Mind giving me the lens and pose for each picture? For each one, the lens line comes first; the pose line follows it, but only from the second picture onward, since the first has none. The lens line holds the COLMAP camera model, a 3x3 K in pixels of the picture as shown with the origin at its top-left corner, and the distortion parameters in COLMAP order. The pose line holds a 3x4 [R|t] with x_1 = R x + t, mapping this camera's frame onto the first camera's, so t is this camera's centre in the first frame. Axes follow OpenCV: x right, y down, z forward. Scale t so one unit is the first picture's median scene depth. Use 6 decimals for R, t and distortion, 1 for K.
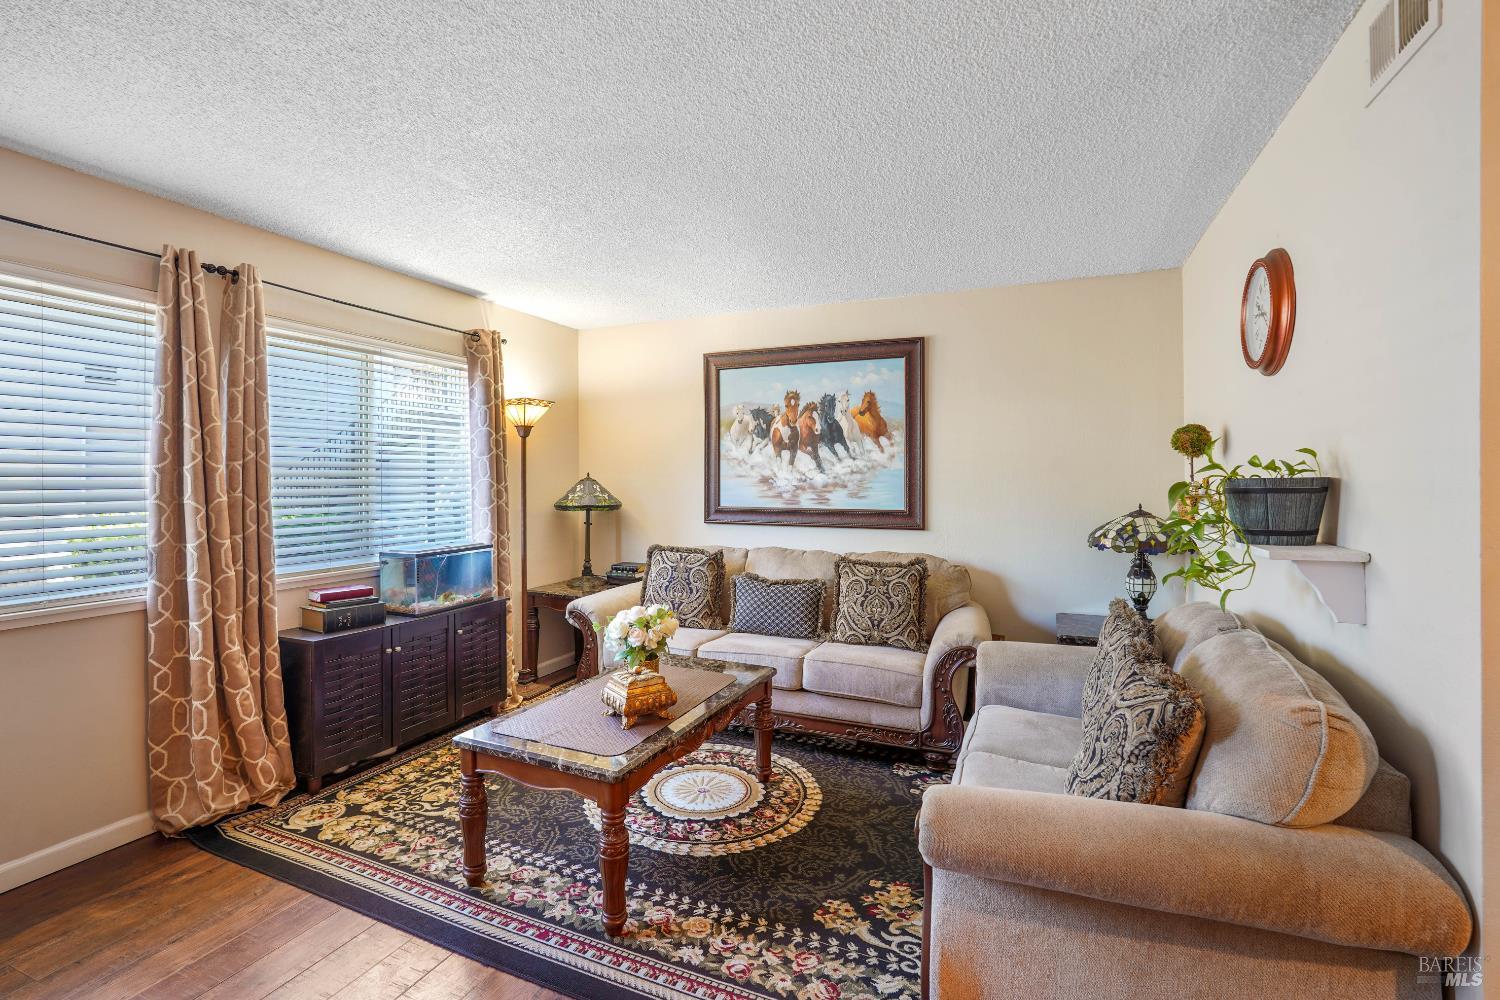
lens RADIAL K [[699.3, 0, 762.2], [0, 699.3, 479.5], [0, 0, 1]] dist [-0.003951, 0.000682]
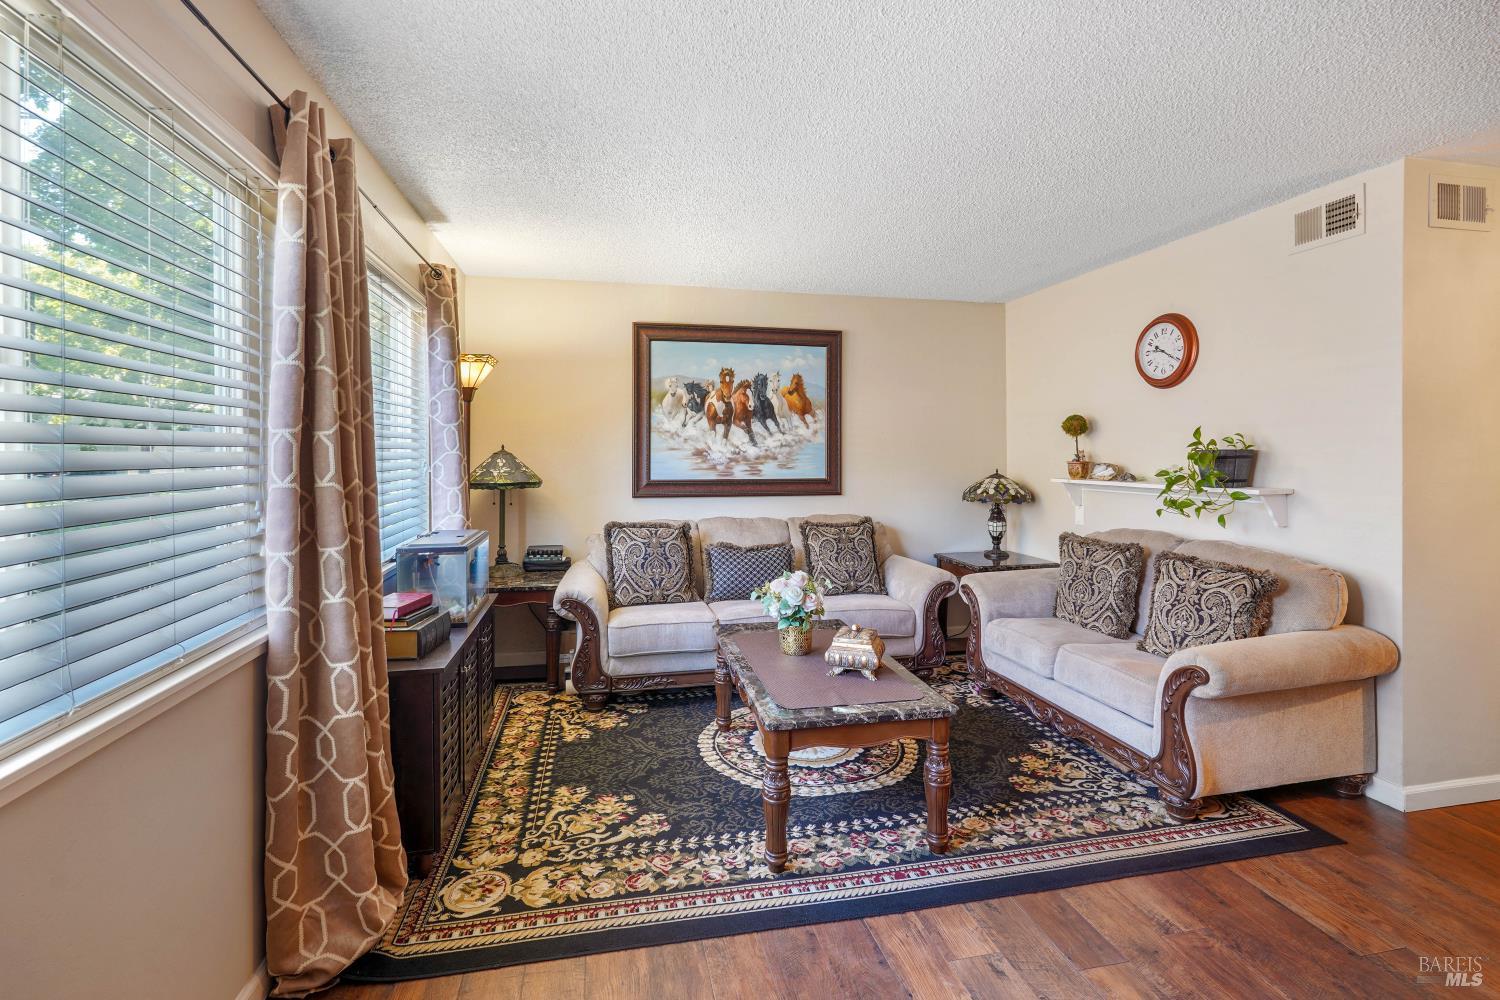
lens RADIAL K [[701.9, 0, 740.7], [0, 701.9, 456.7], [0, 0, 1]] dist [-0.014940, 0.007194]
pose [[0.800329, -0.004681, 0.599543, -0.629028], [0.002346, 0.999986, 0.004676, 0.001939], [-0.599557, -0.002335, 0.800329, 0.158278]]
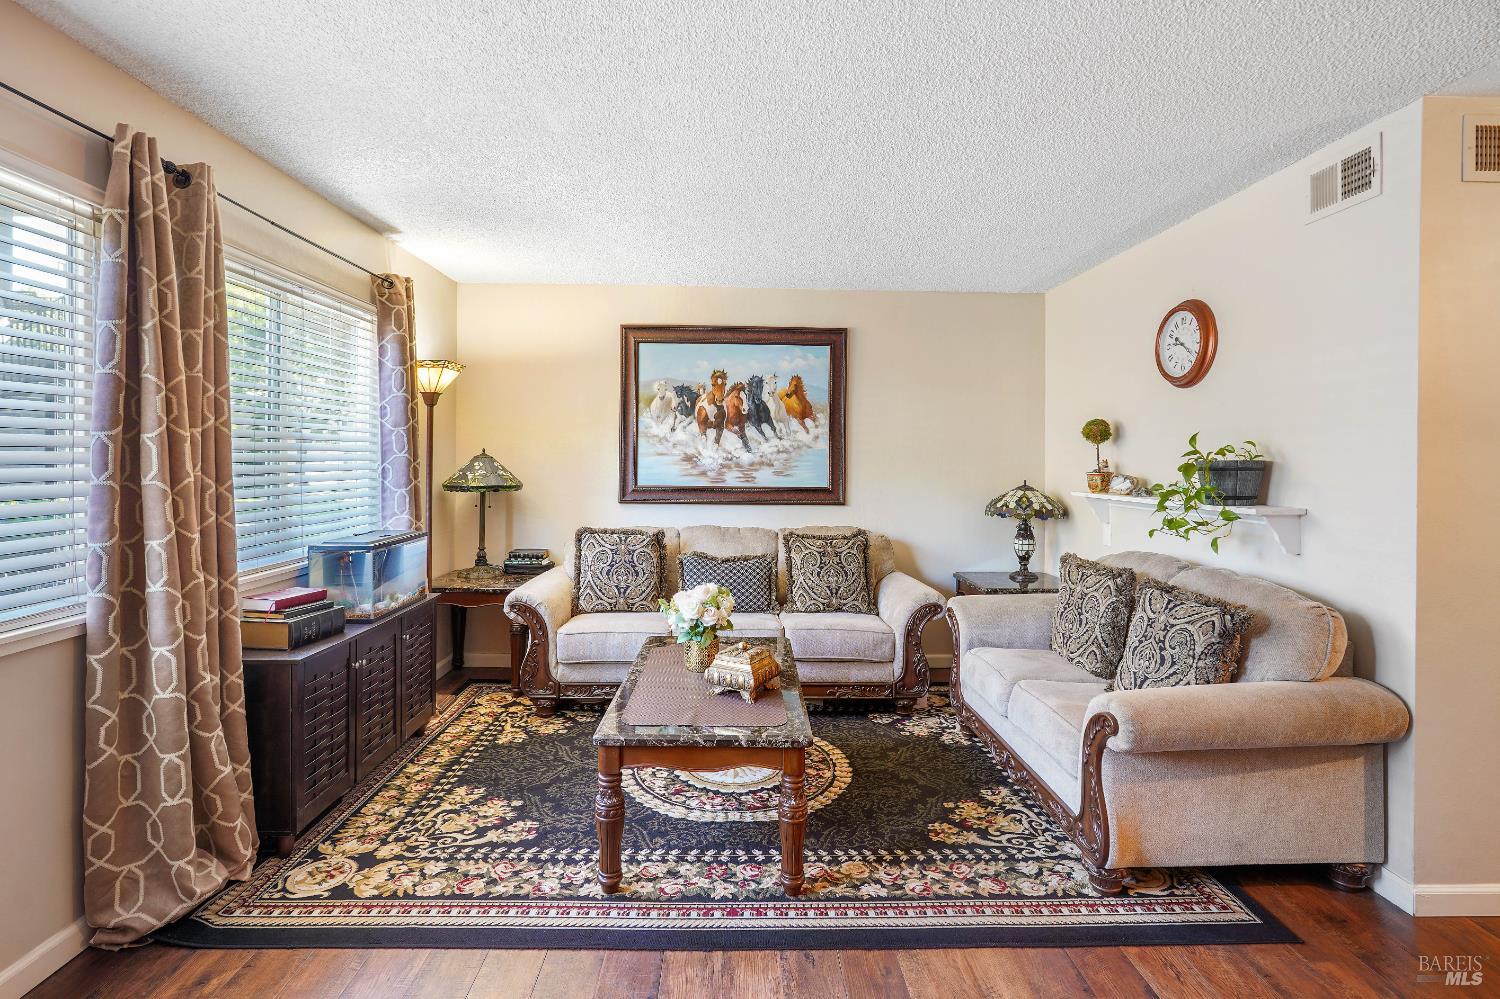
lens RADIAL K [[738.8, 0, 759.0], [0, 738.8, 461.8], [0, 0, 1]] dist [-0.014114, 0.006763]
pose [[0.897567, 0.005730, 0.440841, -0.409509], [-0.008012, 0.999962, 0.003315, 0.001637], [-0.440805, -0.006508, 0.897579, 0.022832]]
